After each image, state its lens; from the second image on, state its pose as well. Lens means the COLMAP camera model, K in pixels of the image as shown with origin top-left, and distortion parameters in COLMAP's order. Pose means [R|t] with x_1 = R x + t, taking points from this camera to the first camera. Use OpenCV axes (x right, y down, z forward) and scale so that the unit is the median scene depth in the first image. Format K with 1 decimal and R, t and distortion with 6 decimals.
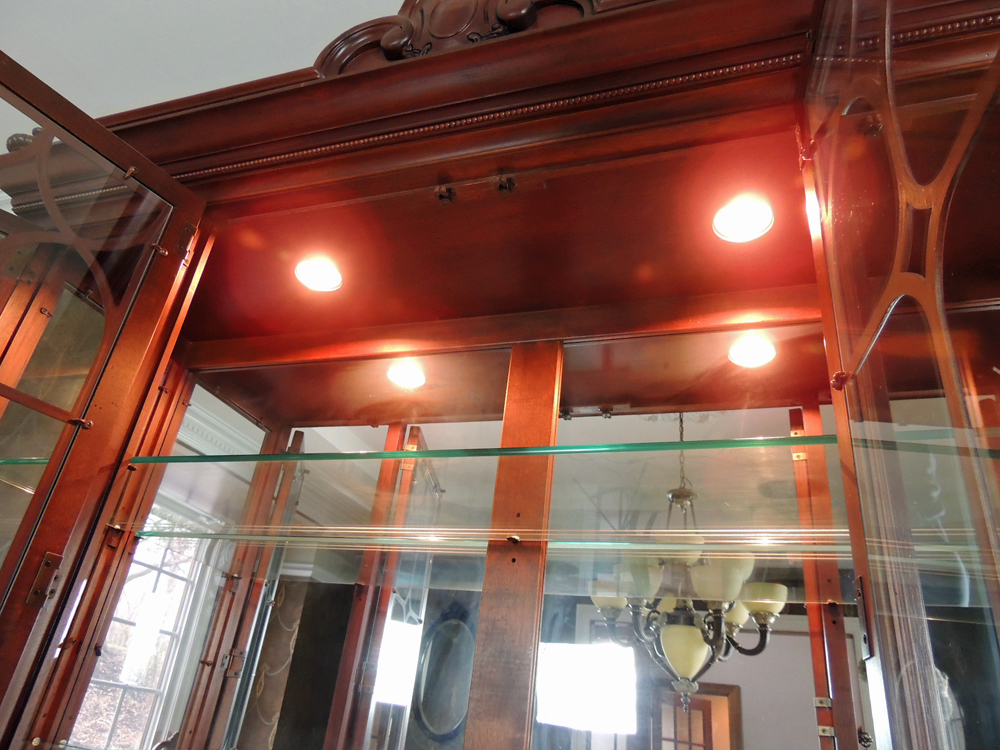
lens RADIAL K [[711.3, 0, 500.0], [0, 711.3, 375.0], [0, 0, 1]] dist [-0.002139, -0.000412]
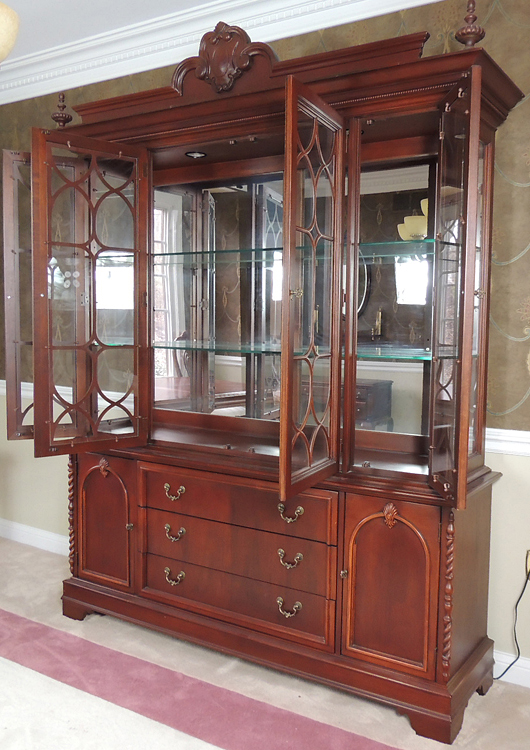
lens RADIAL K [[713.3, 0, 265.0], [0, 713.3, 375.0], [0, 0, 1]] dist [0.009730, 0.013897]
pose [[0.961503, -0.080991, -0.262588, 0.327797], [0.207065, 0.841754, 0.498572, -0.418289], [0.180654, -0.533751, 0.826120, -0.808908]]
